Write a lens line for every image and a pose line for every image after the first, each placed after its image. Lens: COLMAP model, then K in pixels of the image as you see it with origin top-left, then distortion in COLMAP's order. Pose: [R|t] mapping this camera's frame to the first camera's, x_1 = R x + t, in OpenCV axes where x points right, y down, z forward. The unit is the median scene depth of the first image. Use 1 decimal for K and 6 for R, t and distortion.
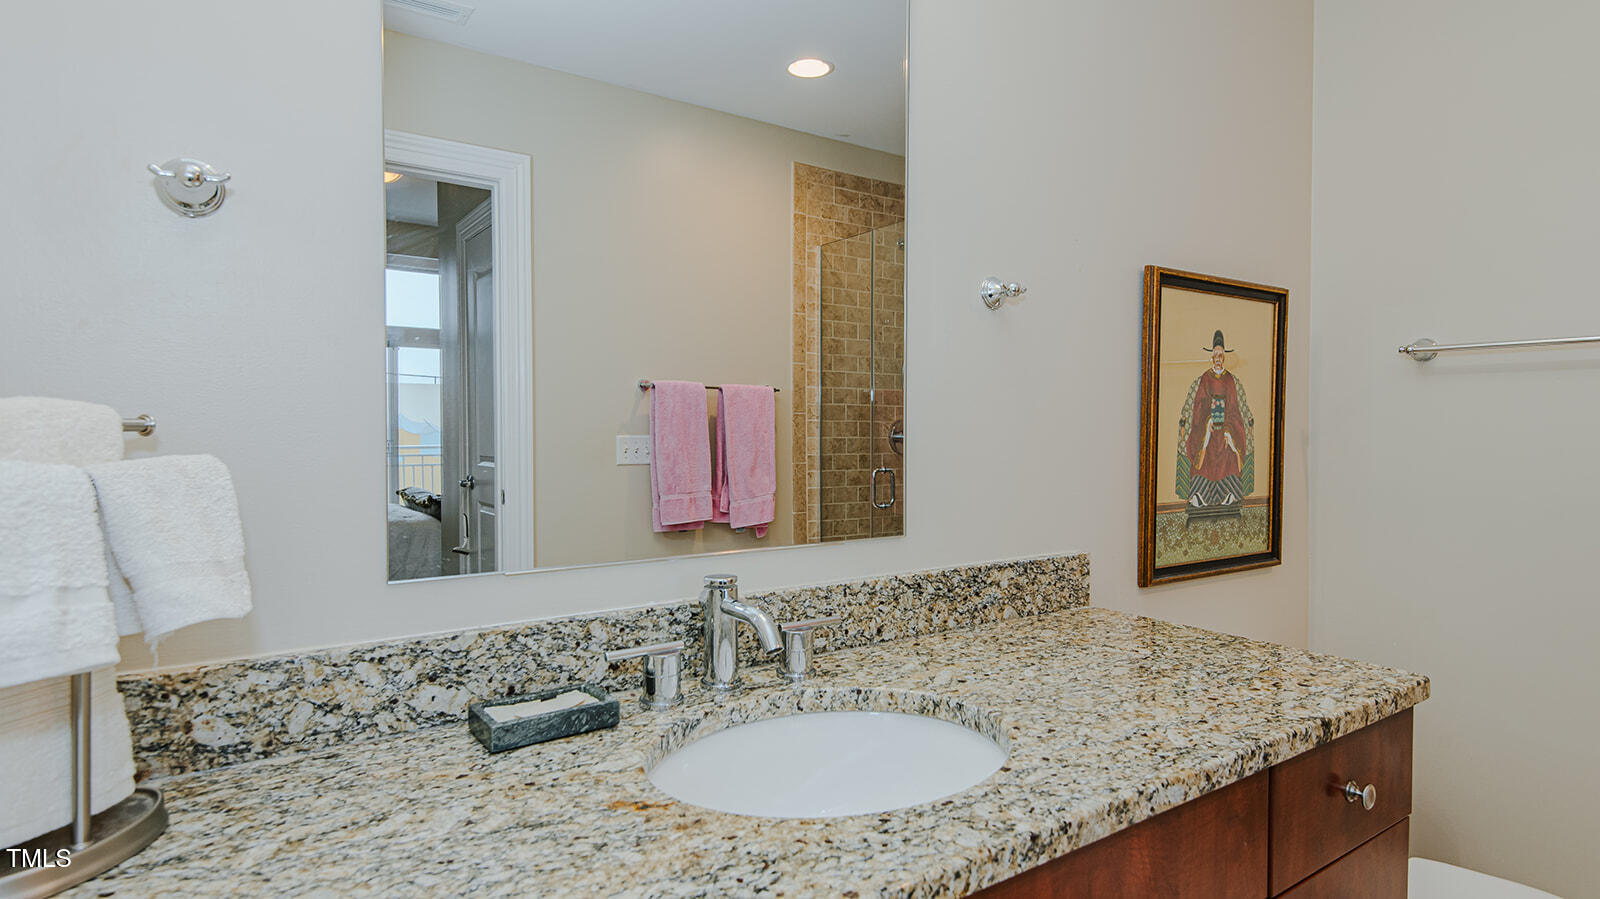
lens RADIAL K [[864.9, 0, 789.6], [0, 864.9, 446.6], [0, 0, 1]] dist [0.031595, -0.016775]
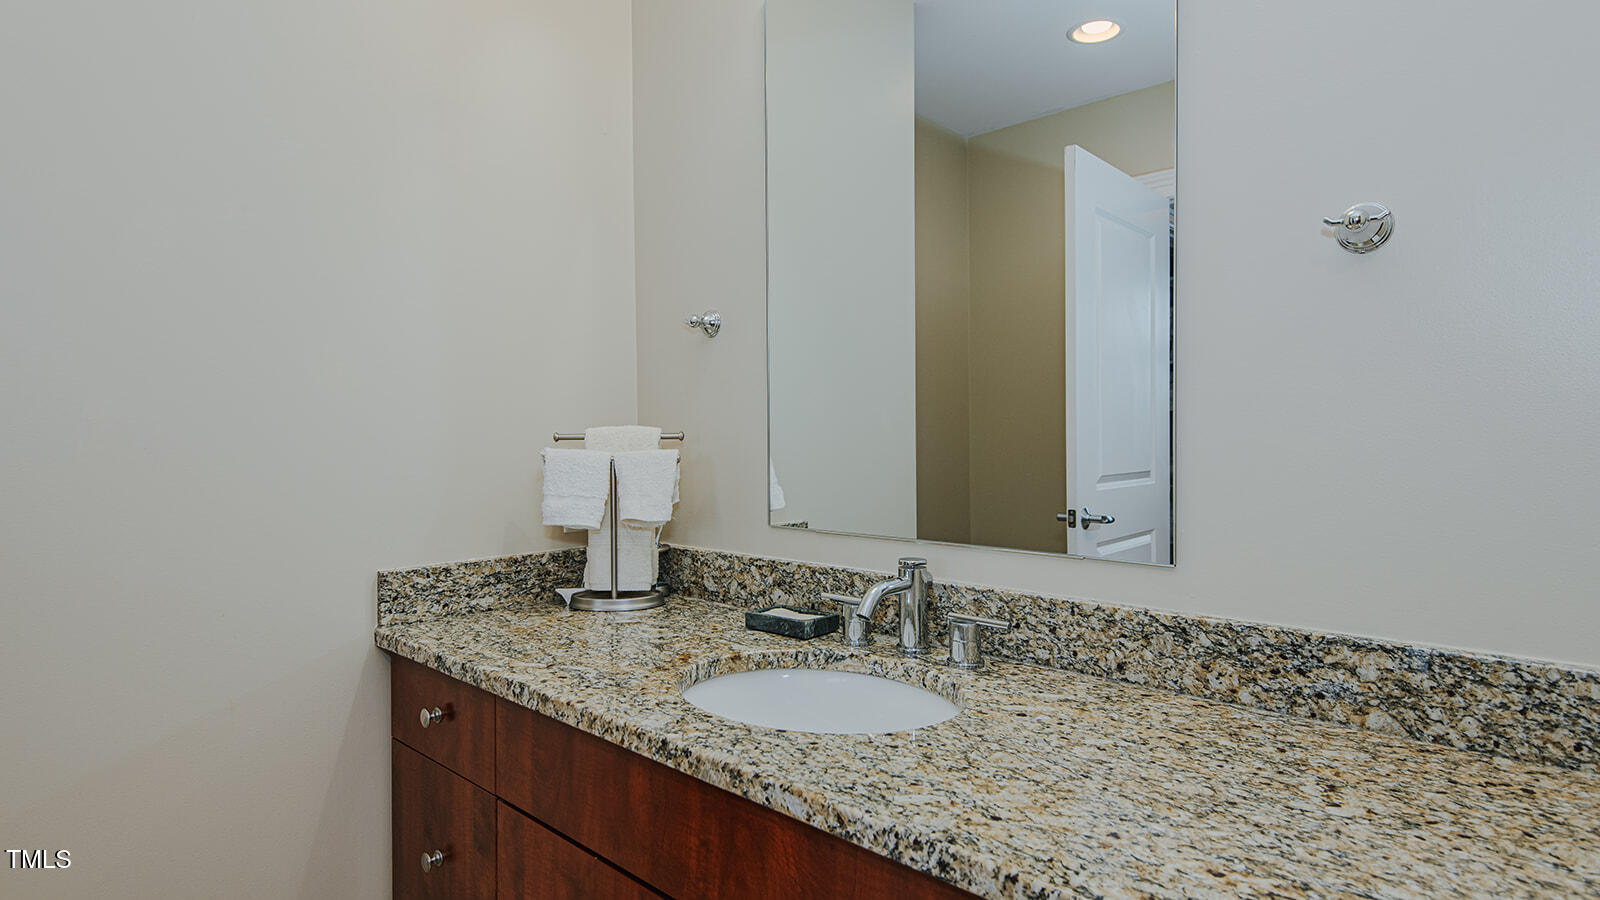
lens RADIAL K [[864.9, 0, 821.2], [0, 864.9, 449.4], [0, 0, 1]] dist [0.031595, -0.016775]
pose [[0.218428, 0.013126, -0.975765, 0.984359], [-0.016842, 0.999811, 0.009679, -0.010732], [0.975708, 0.014320, 0.218607, 0.566355]]
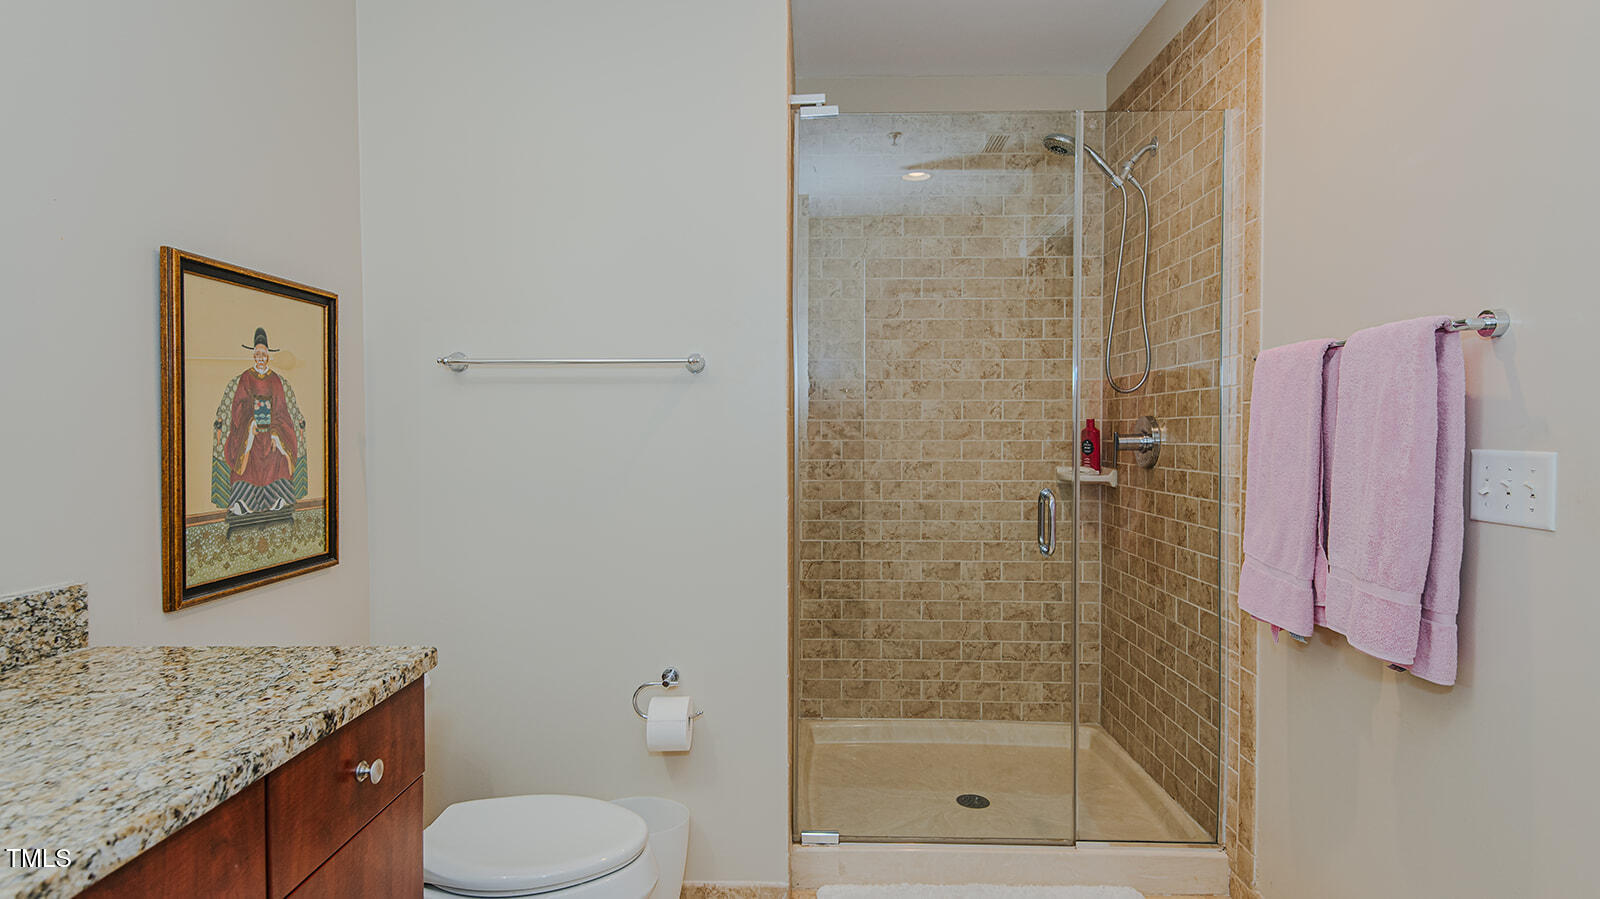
lens RADIAL K [[864.9, 0, 794.4], [0, 864.9, 449.0], [0, 0, 1]] dist [0.031595, -0.016775]
pose [[0.585362, -0.024953, 0.810388, 0.090228], [0.024636, 0.999612, 0.012985, 0.001258], [-0.810398, 0.012364, 0.585749, -0.047481]]
